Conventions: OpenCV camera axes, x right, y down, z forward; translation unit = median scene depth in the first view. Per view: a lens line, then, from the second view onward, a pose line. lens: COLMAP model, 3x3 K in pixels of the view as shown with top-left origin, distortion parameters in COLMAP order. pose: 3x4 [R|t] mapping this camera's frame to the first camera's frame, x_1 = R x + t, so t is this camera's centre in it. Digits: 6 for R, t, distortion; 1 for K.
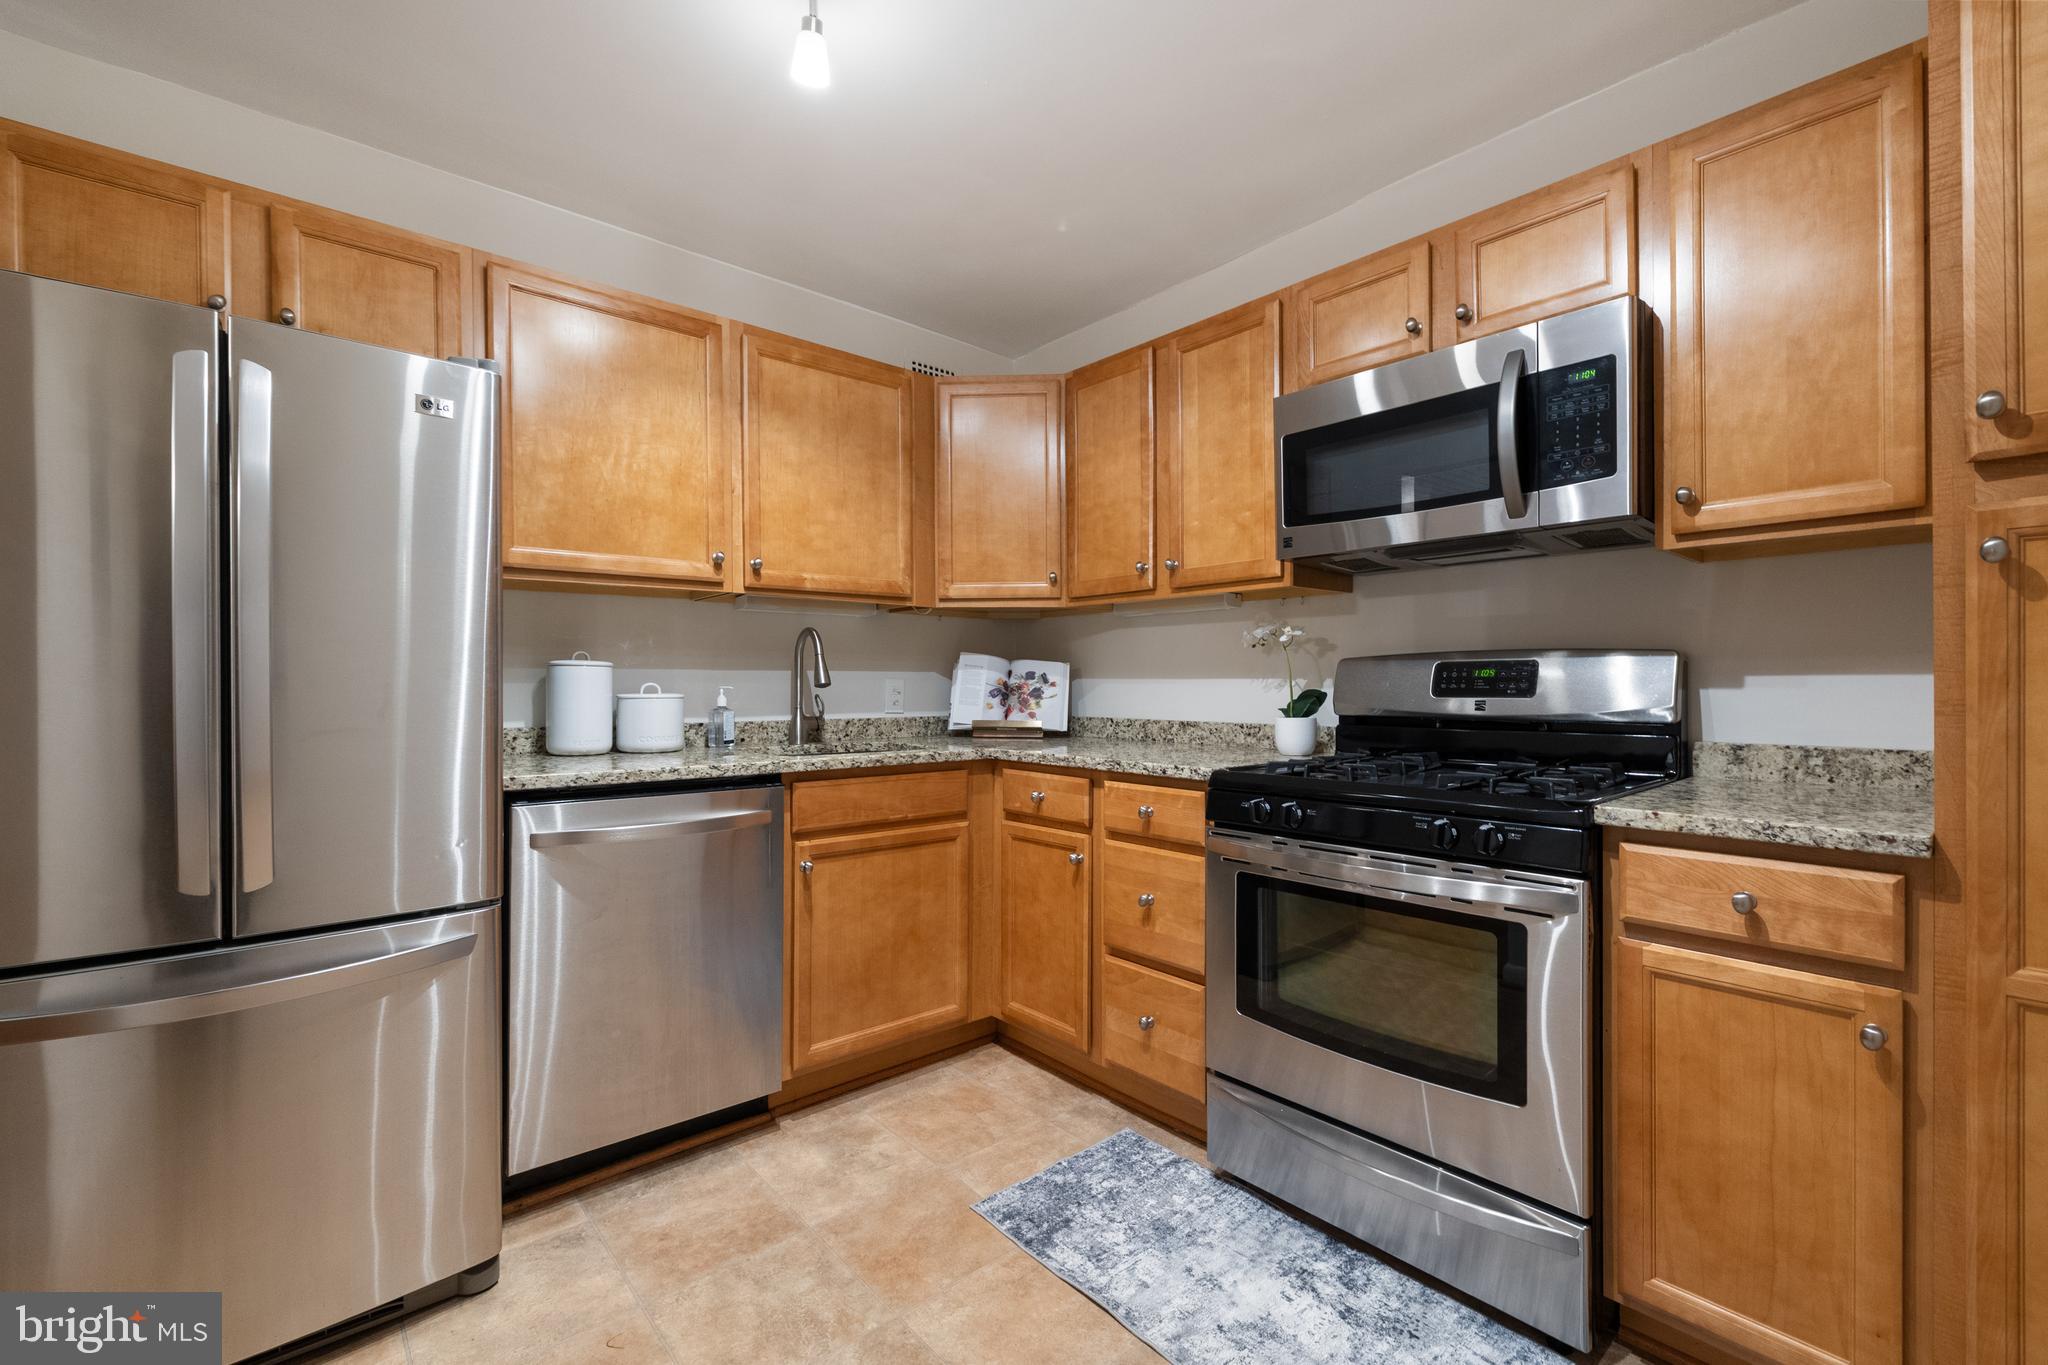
lens RADIAL K [[887.9, 0, 1023.3], [0, 887.9, 691.9], [0, 0, 1]] dist [-0.000992, 0.000443]
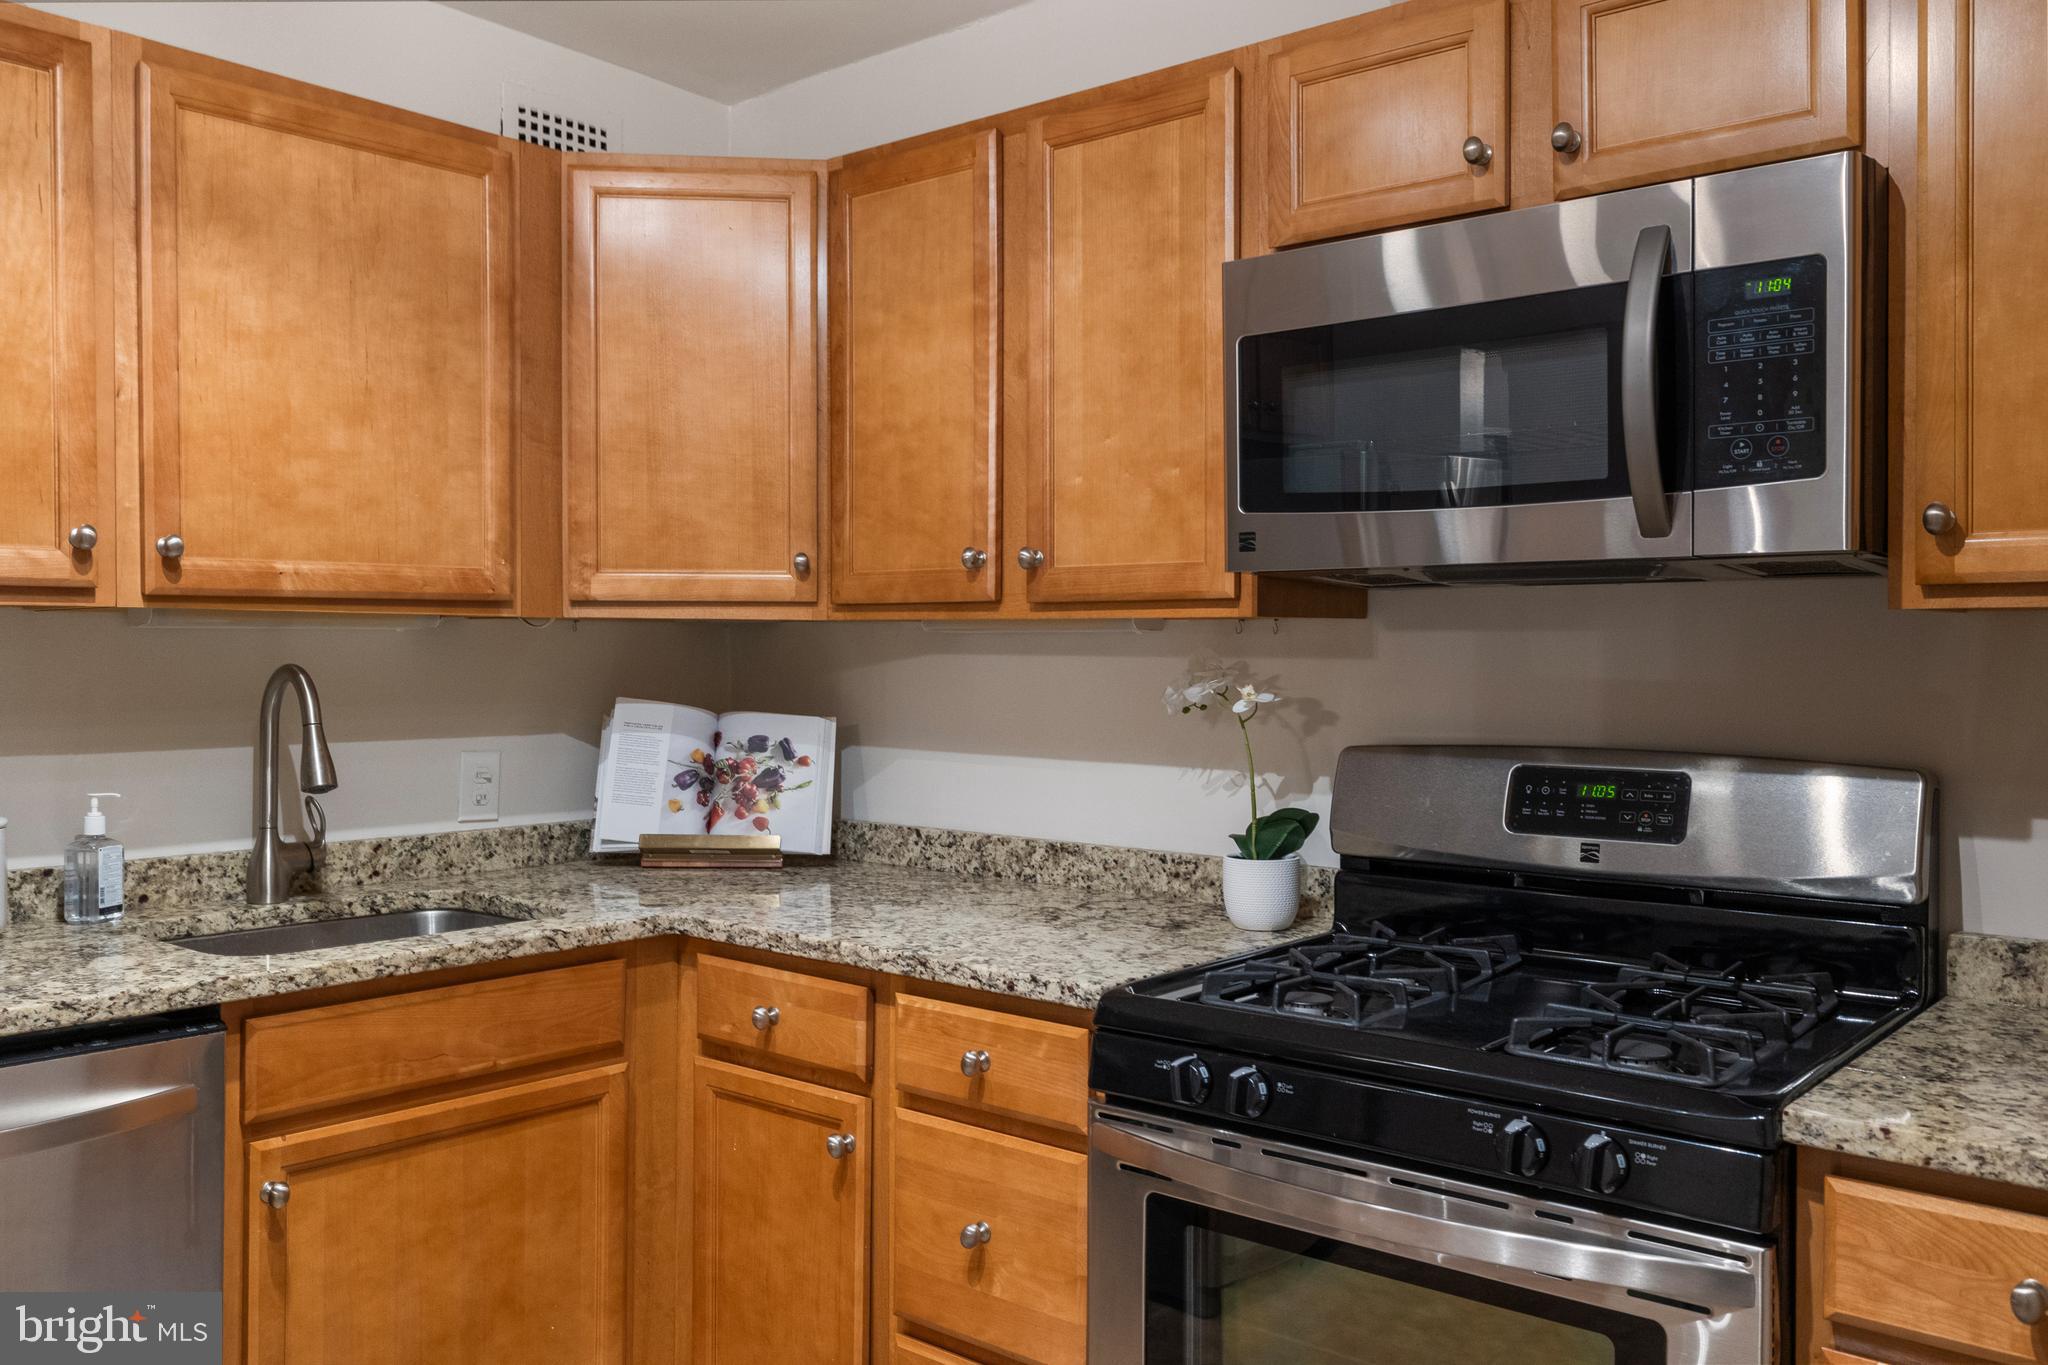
lens RADIAL K [[1699.0, 0, 1030.1], [0, 1699.0, 666.3], [0, 0, 1]] dist [0.008202, -0.007138]
pose [[0.988167, 0.004088, 0.153327, 0.017480], [-0.005133, 0.999966, 0.006415, -0.096865], [-0.153296, -0.007126, 0.988155, 0.027792]]
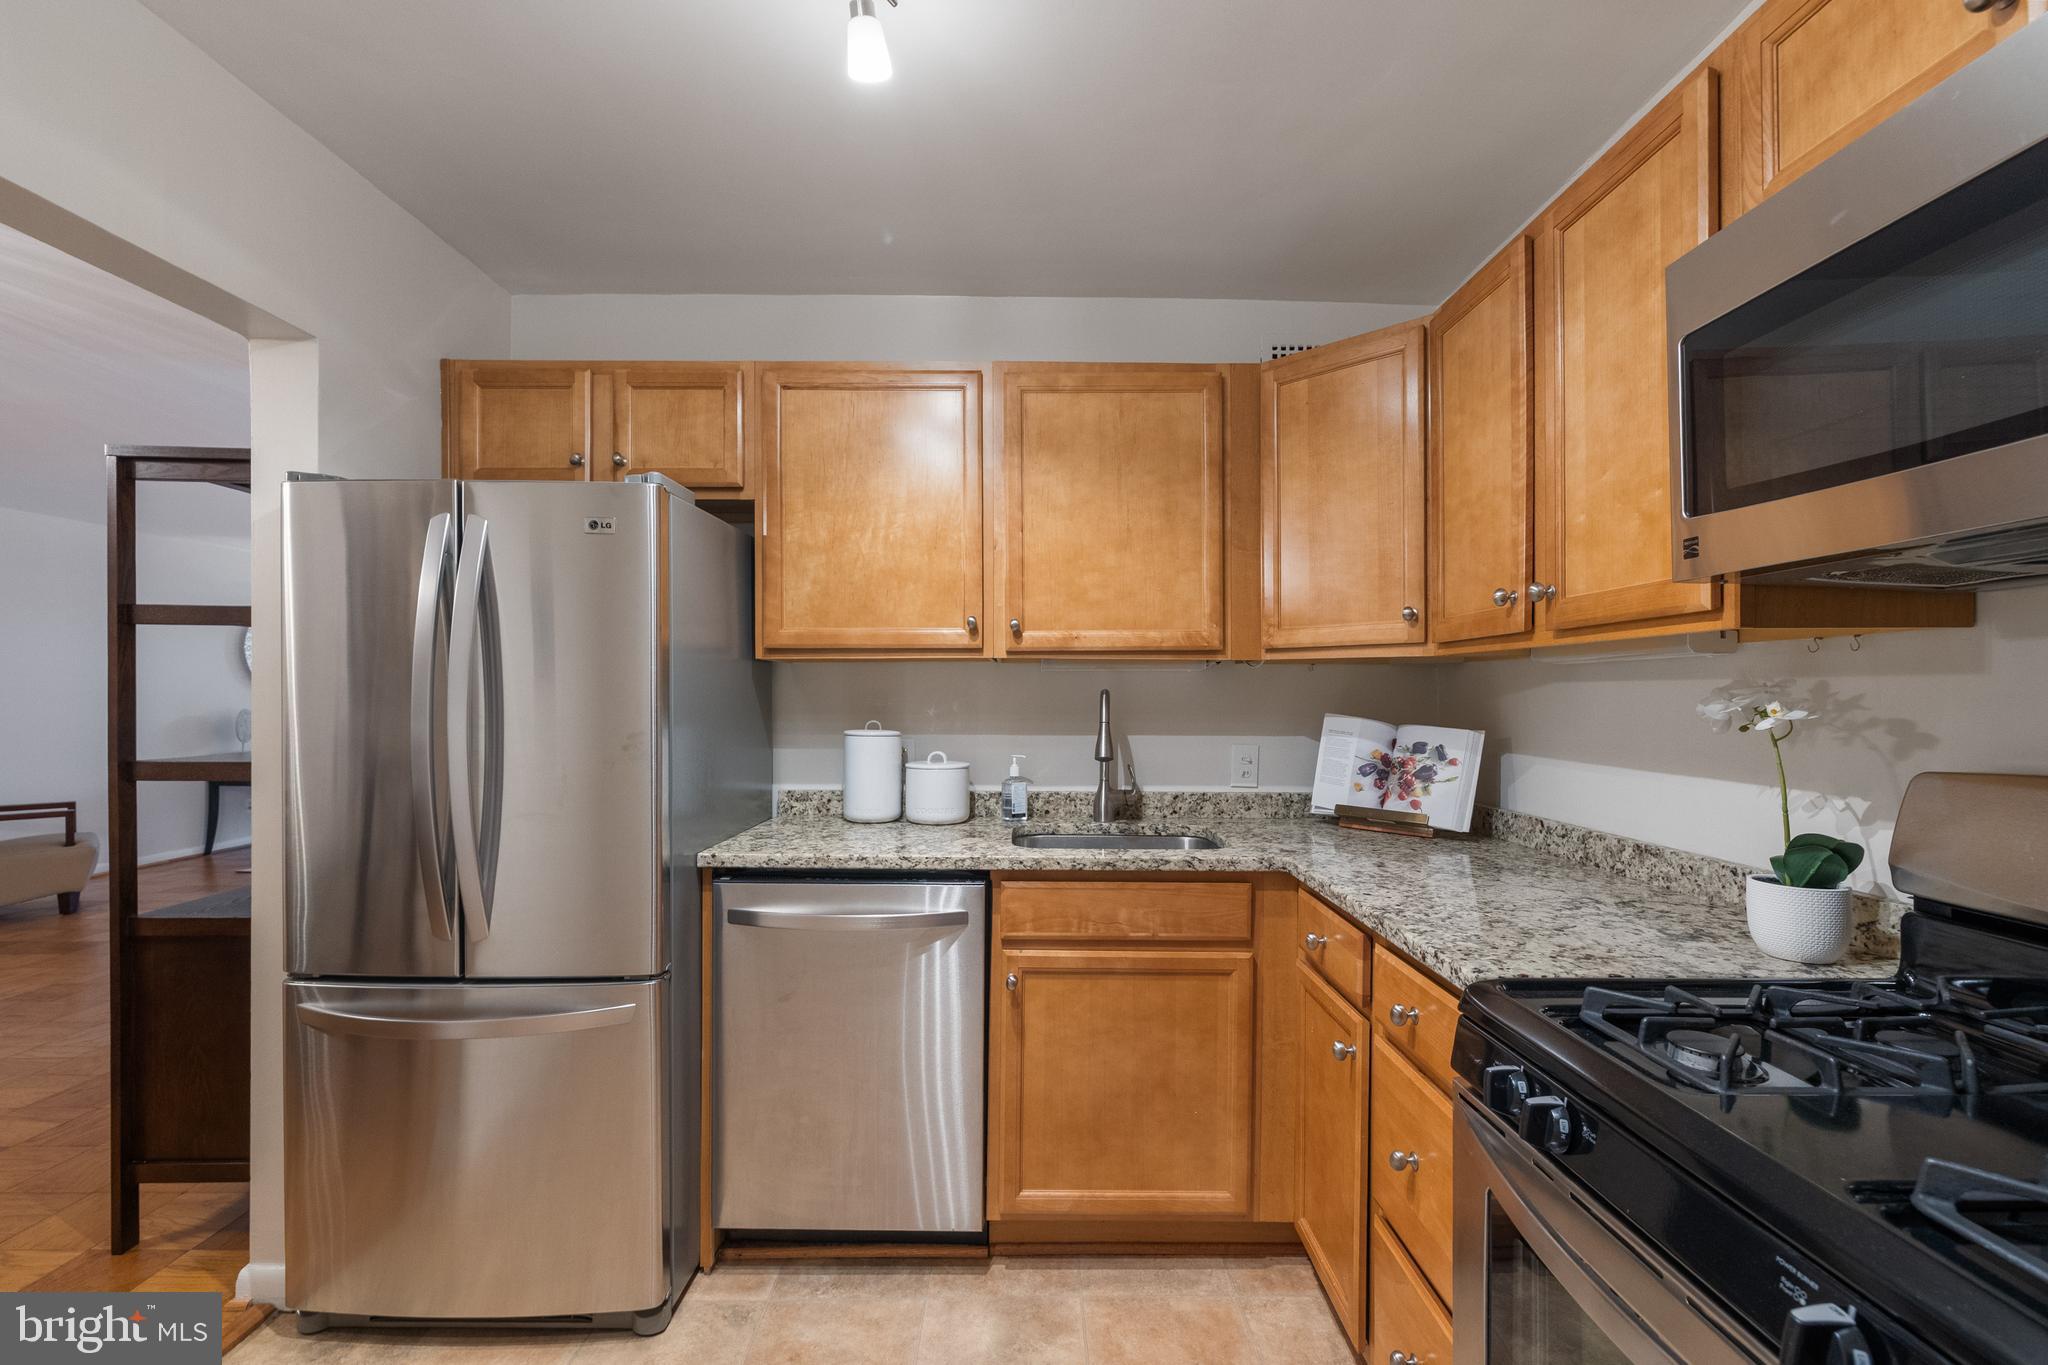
lens RADIAL K [[887.9, 0, 1031.7], [0, 887.9, 696.1], [0, 0, 1]] dist [-0.000992, 0.000443]
pose [[0.754419, 0.004853, -0.656376, 0.333653], [-0.008428, 0.999962, -0.002294, -0.077166], [0.656339, 0.007263, 0.754431, 0.363352]]
